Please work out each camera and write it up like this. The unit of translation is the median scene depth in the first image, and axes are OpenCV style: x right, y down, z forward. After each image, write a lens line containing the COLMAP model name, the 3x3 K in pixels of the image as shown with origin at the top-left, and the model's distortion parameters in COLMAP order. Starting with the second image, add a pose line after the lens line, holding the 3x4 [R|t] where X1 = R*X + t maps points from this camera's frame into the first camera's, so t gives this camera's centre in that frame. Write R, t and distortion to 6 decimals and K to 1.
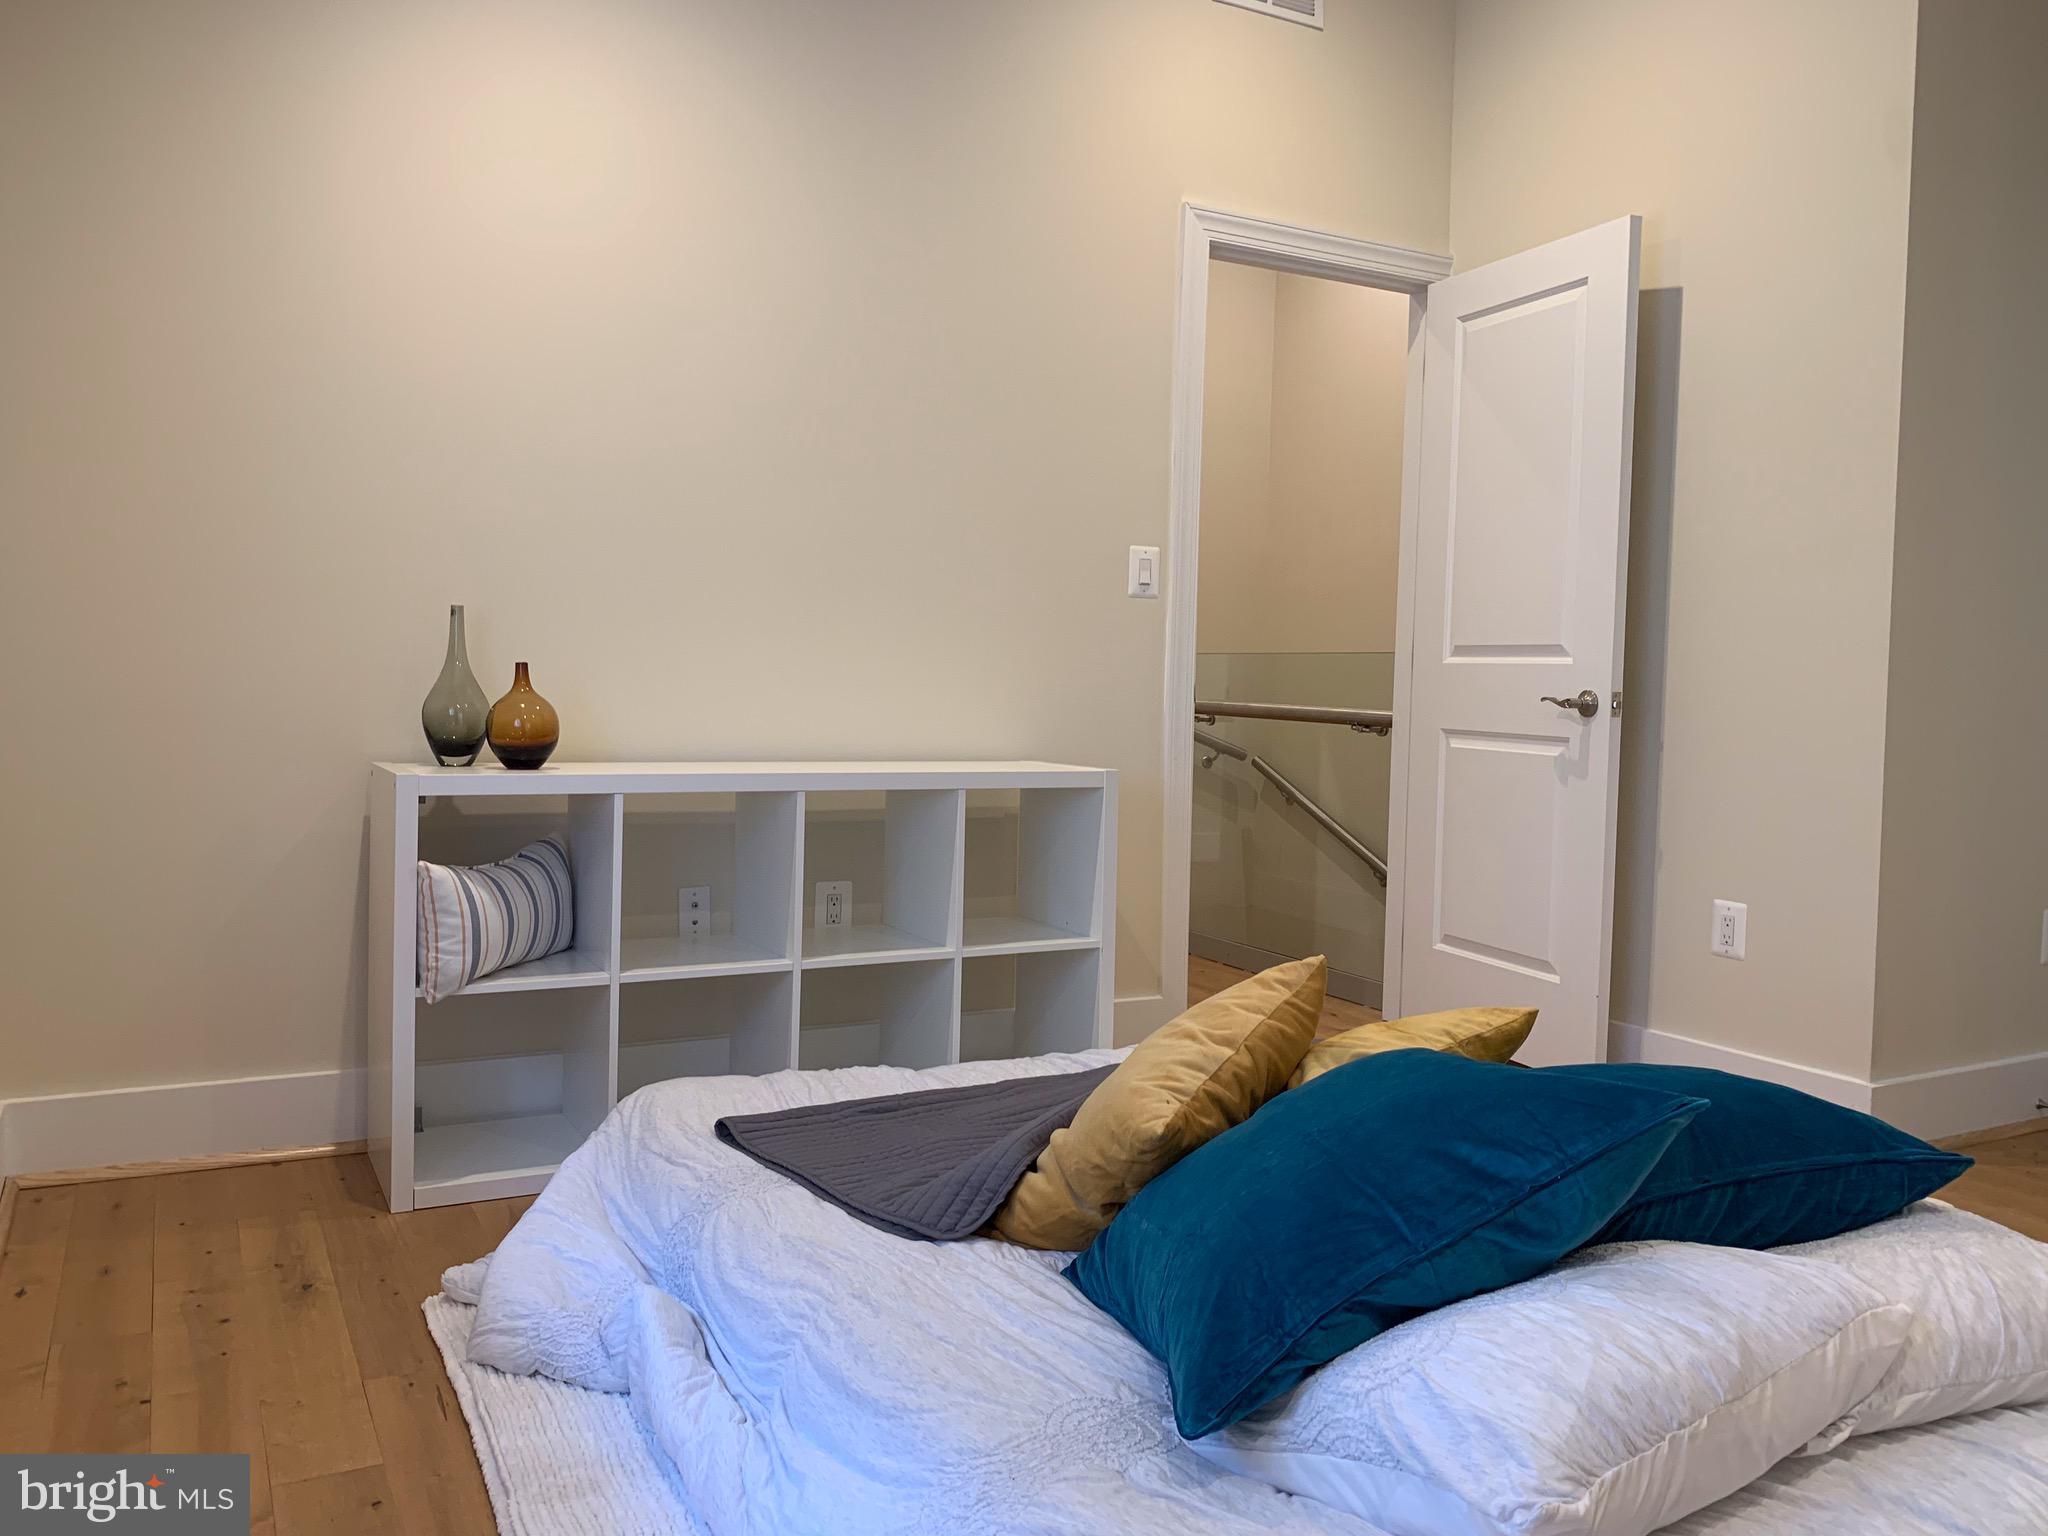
lens RADIAL K [[1564.1, 0, 1006.6], [0, 1564.1, 768.8], [0, 0, 1]] dist [0.048977, -0.055674]
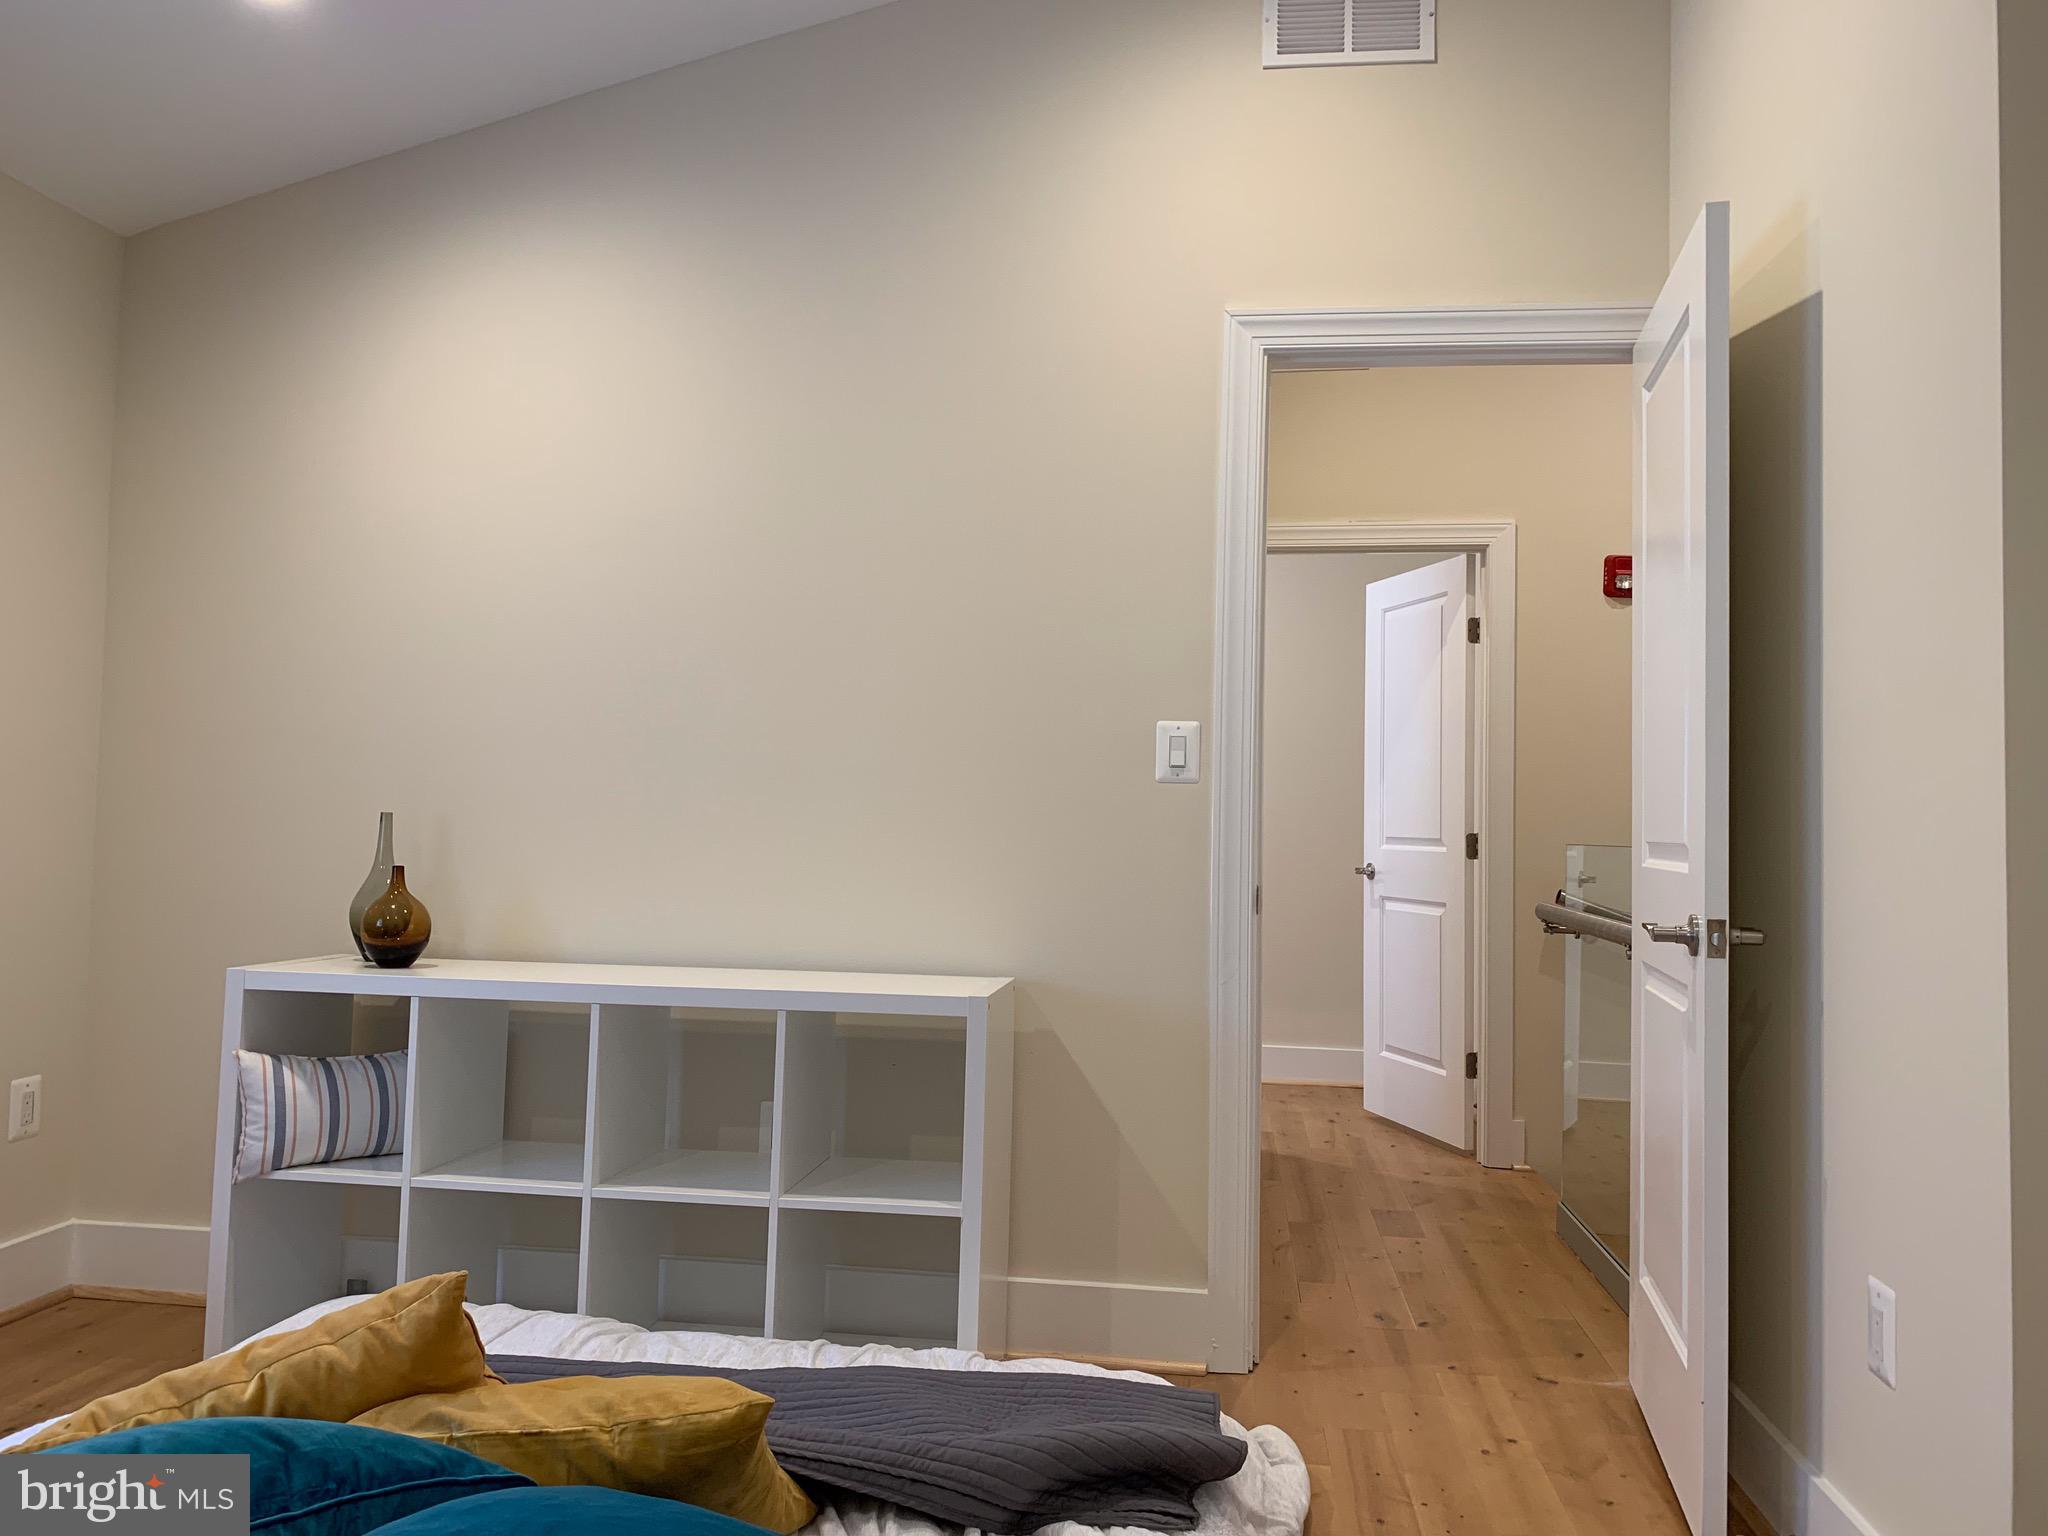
lens RADIAL K [[1564.1, 0, 1021.3], [0, 1564.1, 751.0], [0, 0, 1]] dist [0.048977, -0.055674]
pose [[0.809605, -0.033694, -0.586007, 0.634676], [-0.038547, 0.993144, -0.110358, -0.041303], [0.585708, 0.111935, 0.802756, 0.371593]]
